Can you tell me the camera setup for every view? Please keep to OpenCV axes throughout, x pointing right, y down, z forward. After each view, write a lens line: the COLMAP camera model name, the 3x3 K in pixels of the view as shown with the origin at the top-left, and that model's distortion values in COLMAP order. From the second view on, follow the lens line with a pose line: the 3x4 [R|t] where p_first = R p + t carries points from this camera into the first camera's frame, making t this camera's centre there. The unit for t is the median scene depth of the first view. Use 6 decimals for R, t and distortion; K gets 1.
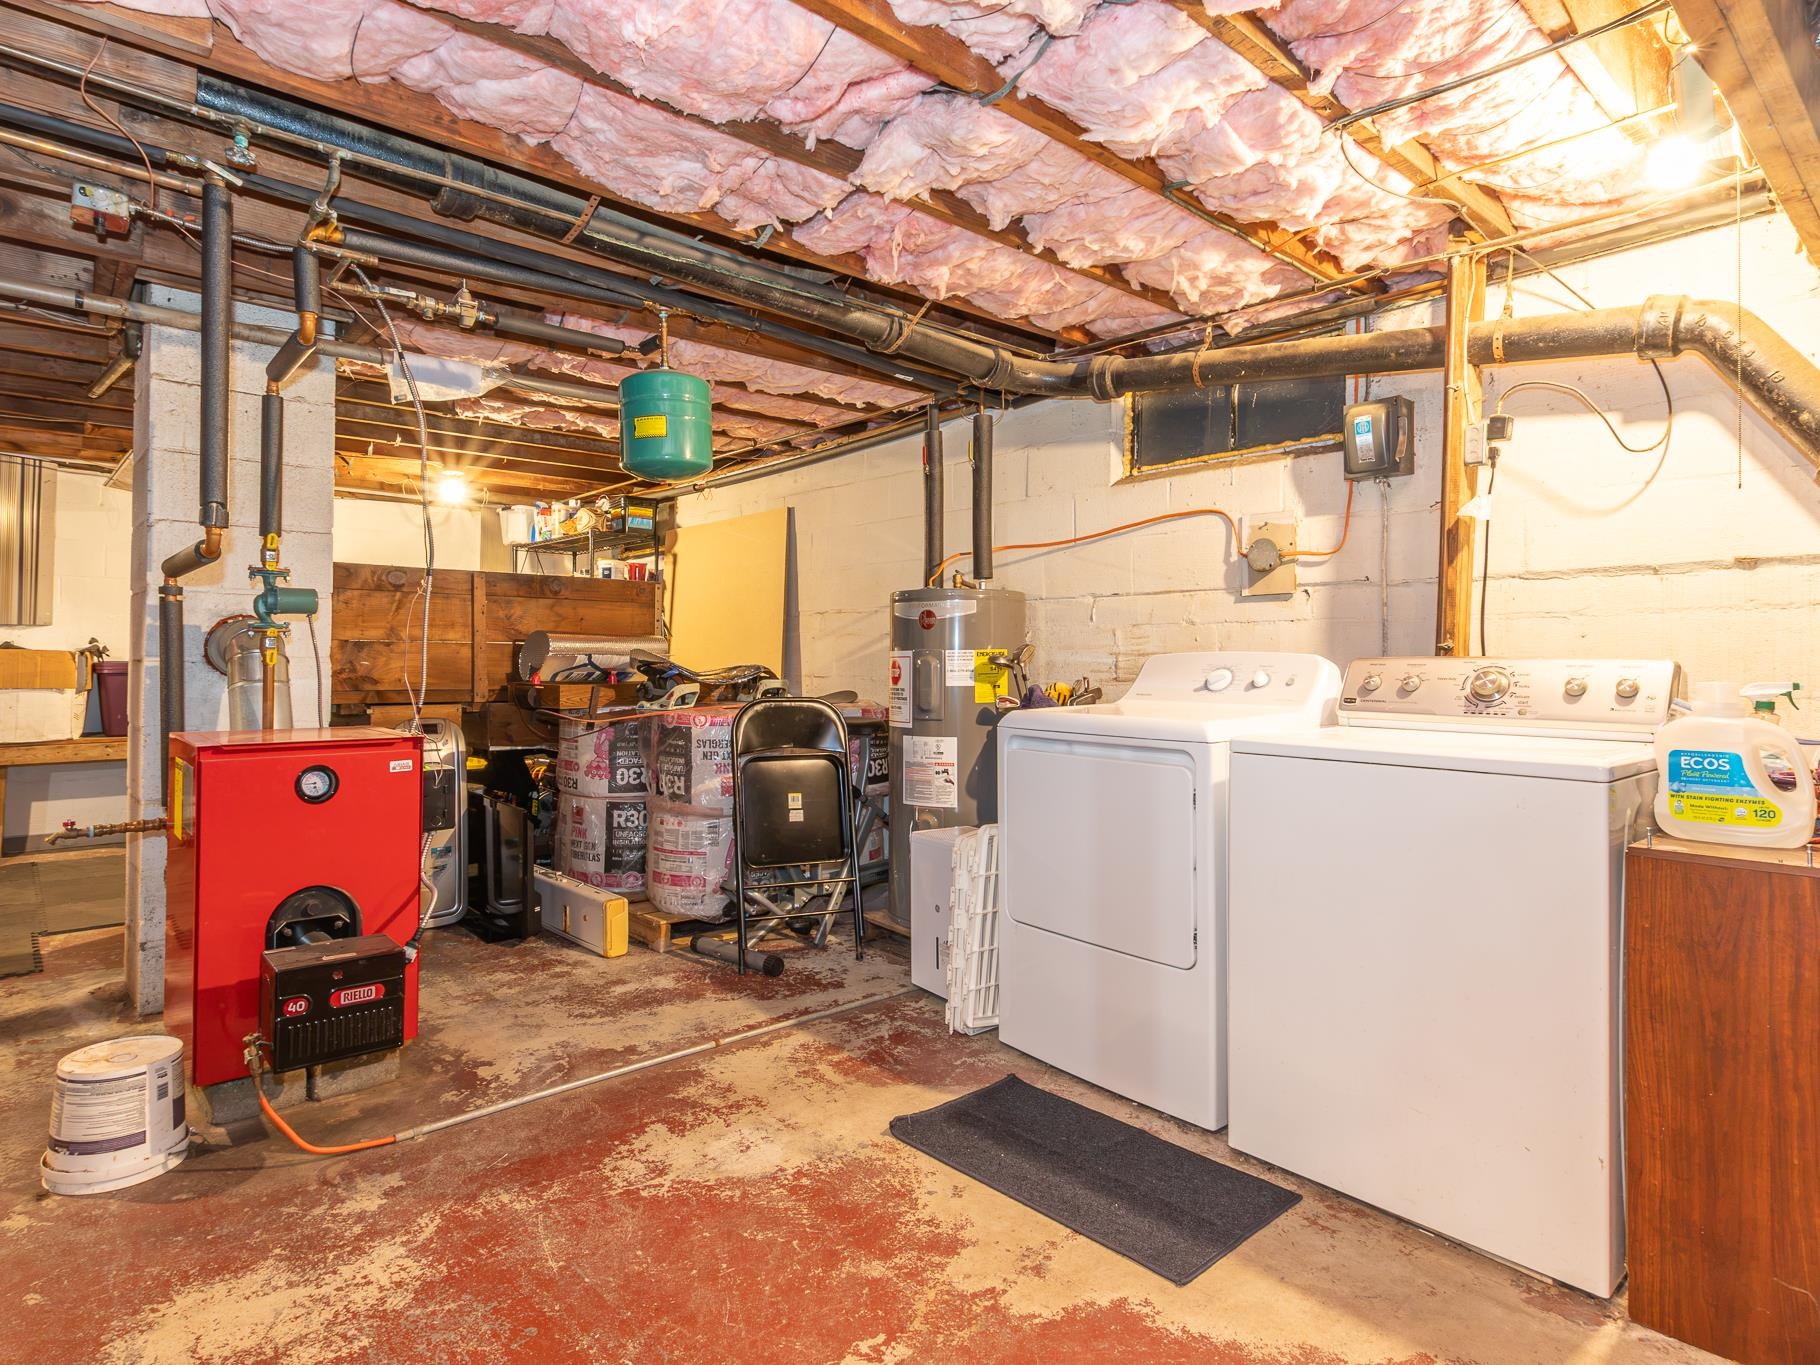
lens RADIAL K [[996.5, 0, 866.1], [0, 996.5, 653.8], [0, 0, 1]] dist [0.000608, -0.000280]
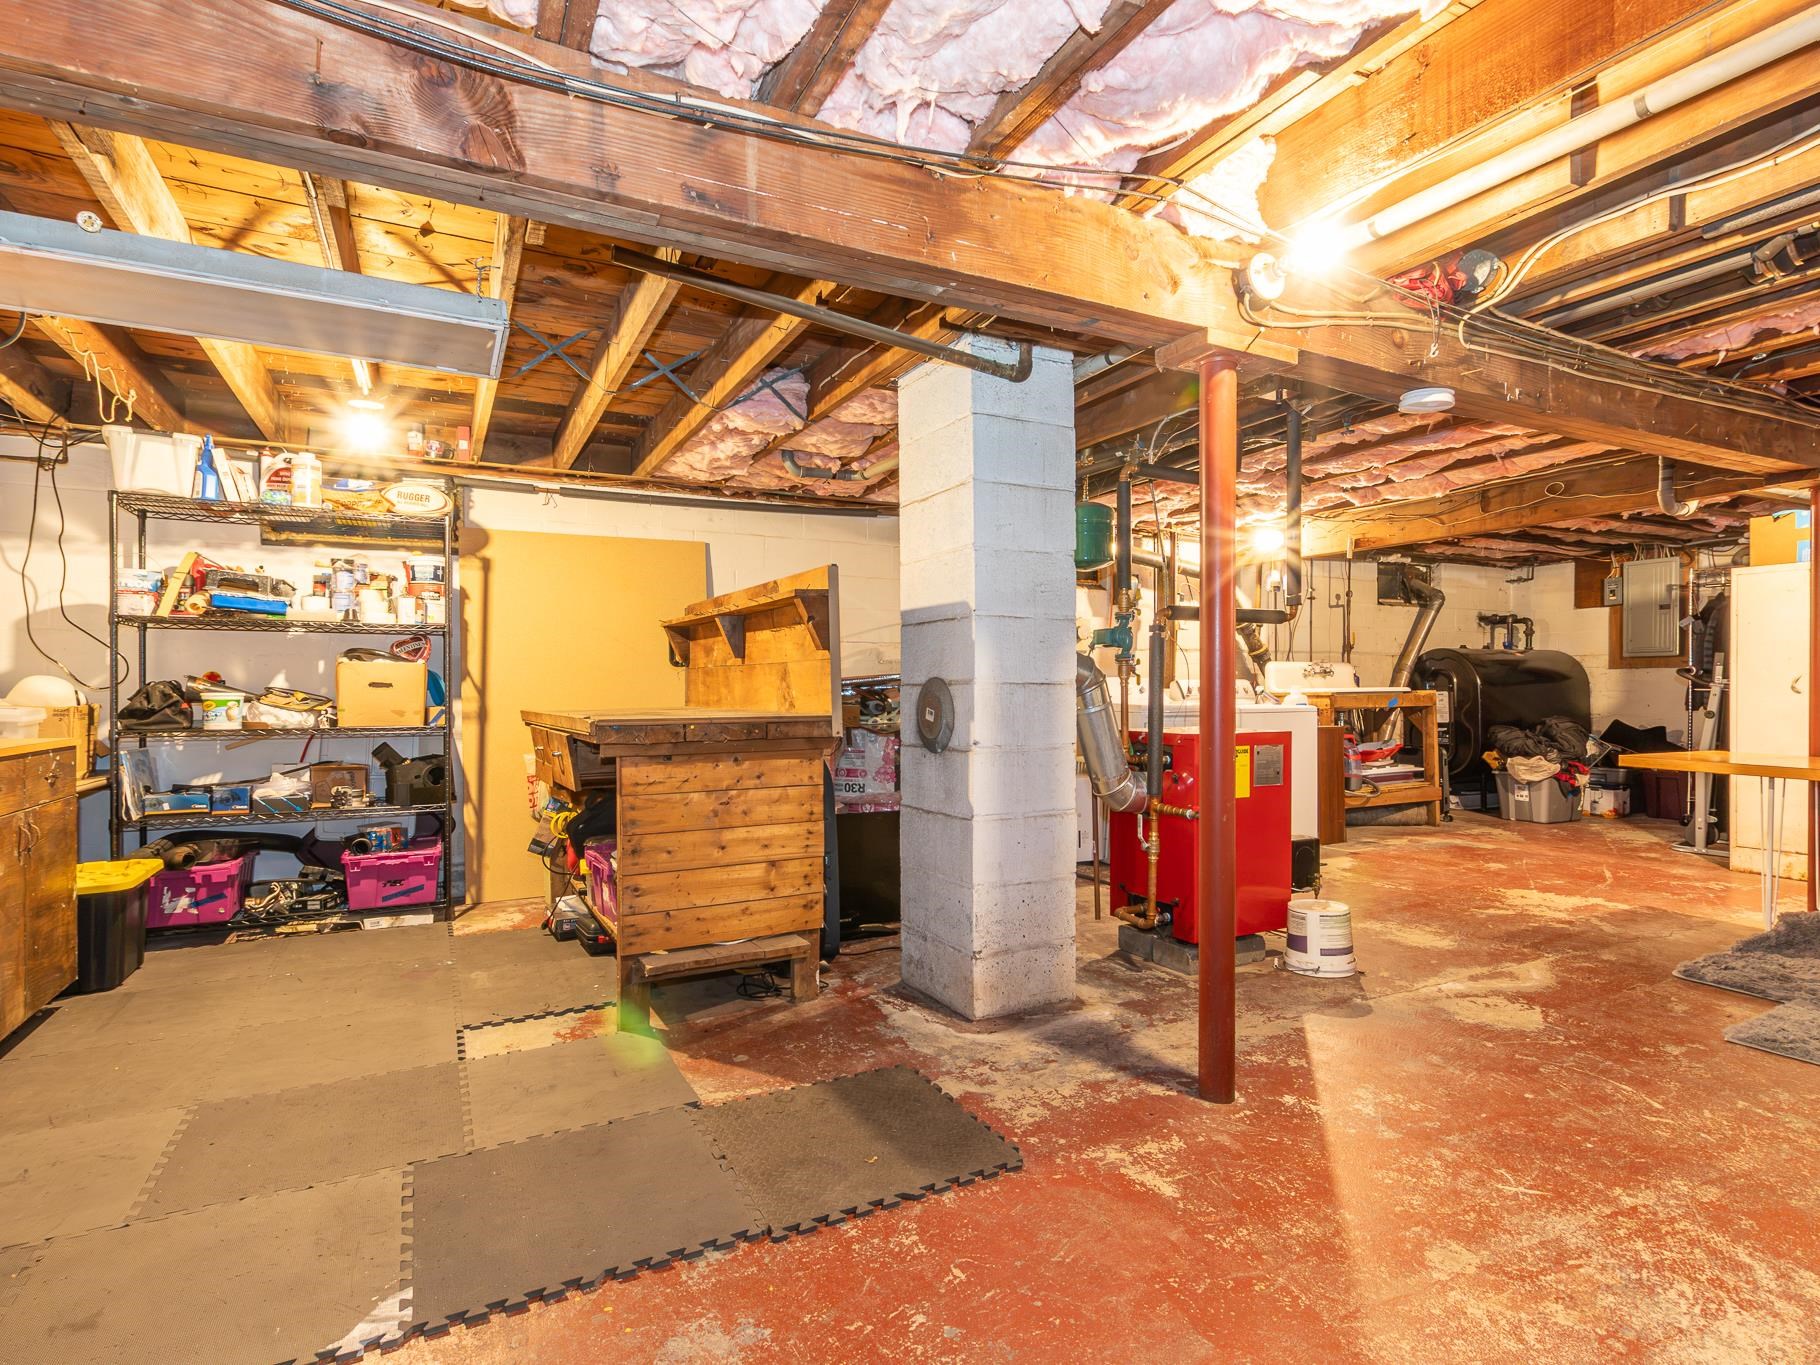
lens RADIAL K [[933.8, 0, 916.4], [0, 933.8, 685.6], [0, 0, 1]] dist [0.000132, -0.002410]
pose [[0.234681, -0.004256, 0.972063, -1.336980], [-0.006763, 0.999959, 0.006010, 0.001841], [-0.972049, -0.007985, 0.234643, 0.692117]]
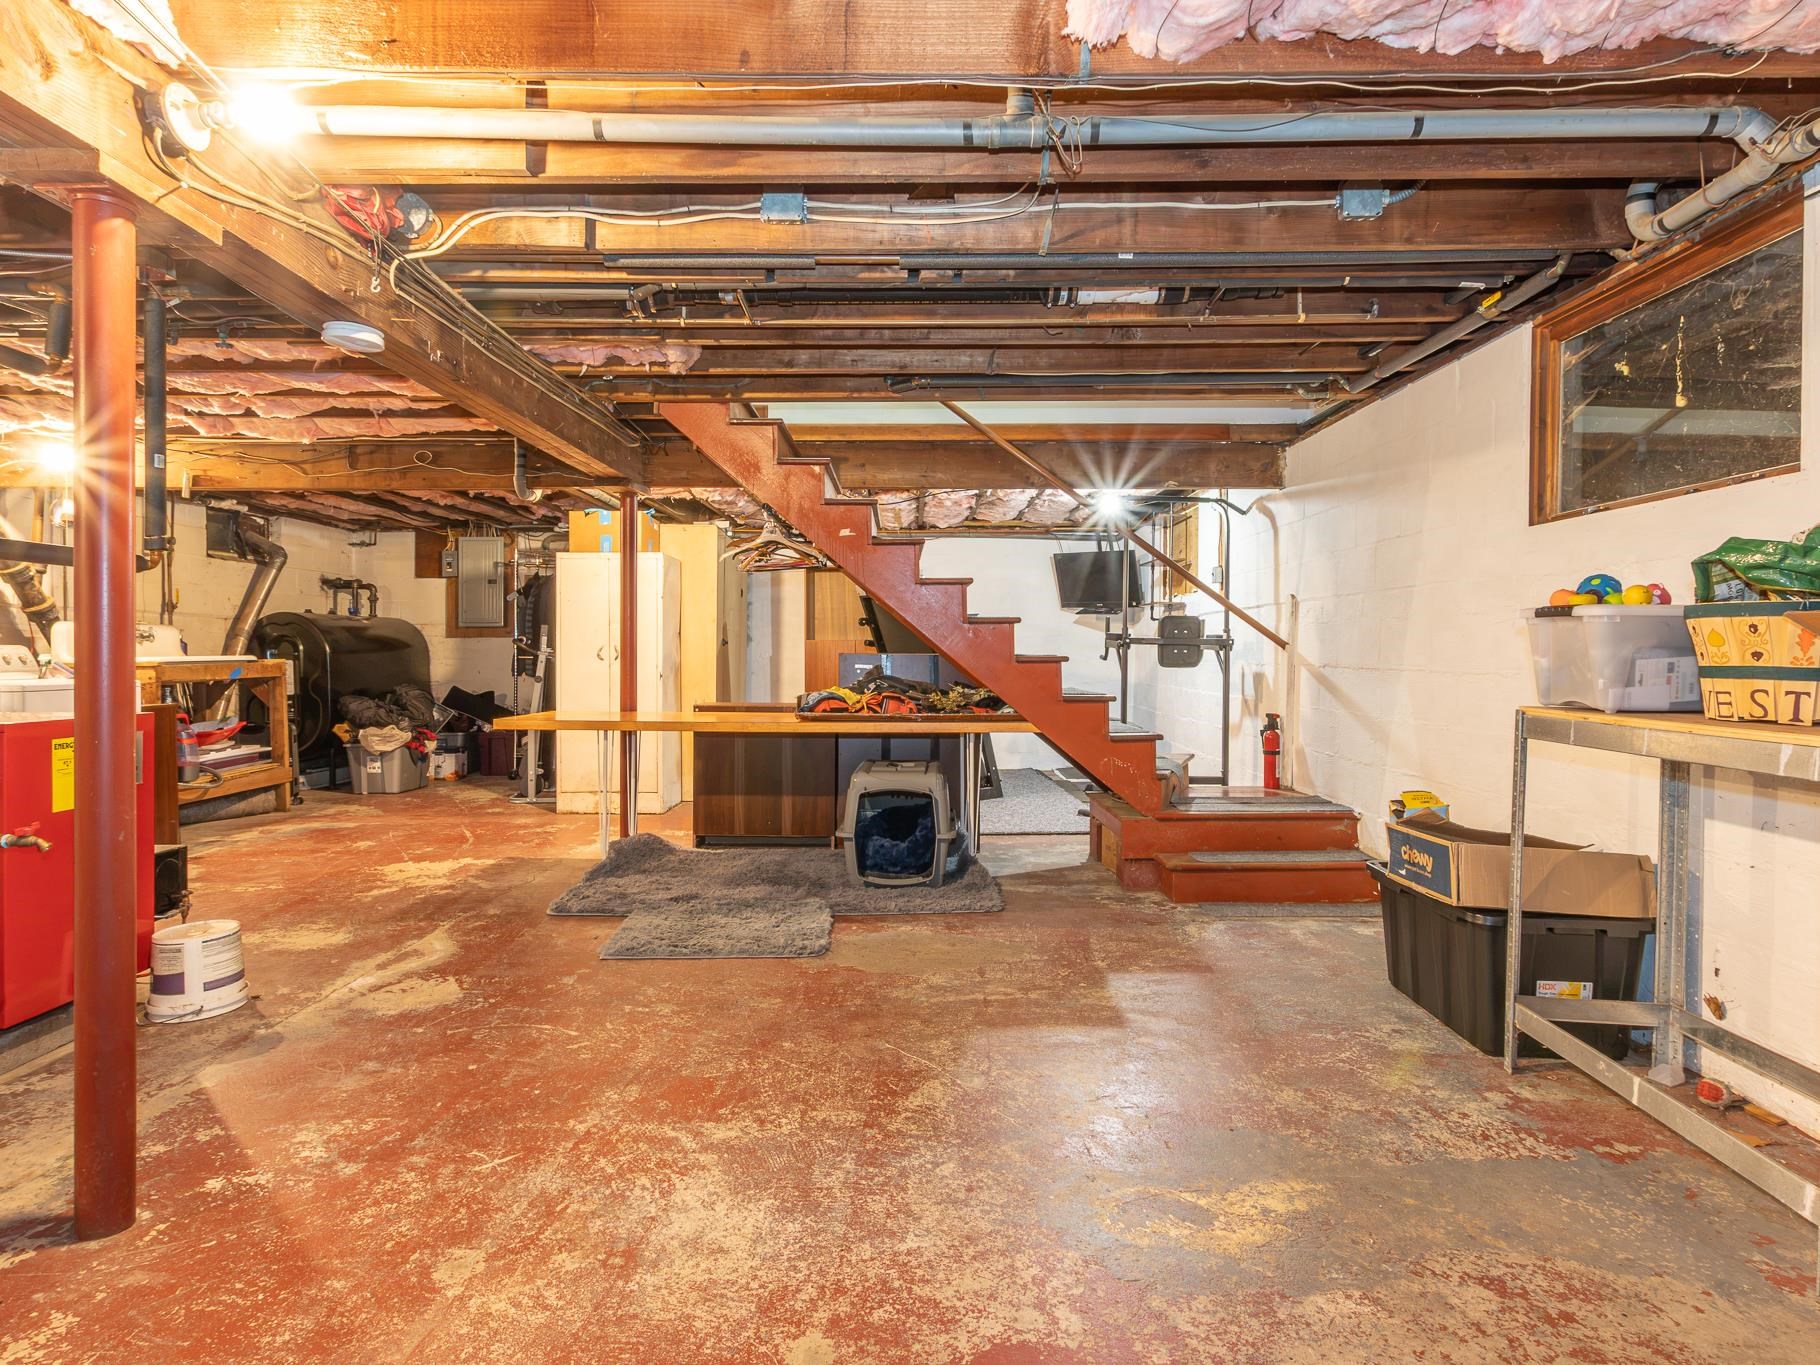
lens RADIAL K [[1005.4, 0, 912.1], [0, 1005.4, 649.8], [0, 0, 1]] dist [0.004036, -0.002381]
pose [[-0.758779, -0.001980, 0.651345, -1.293574], [-0.008914, 0.999933, -0.007346, 0.002540], [-0.651287, -0.011380, -0.758746, 0.754417]]
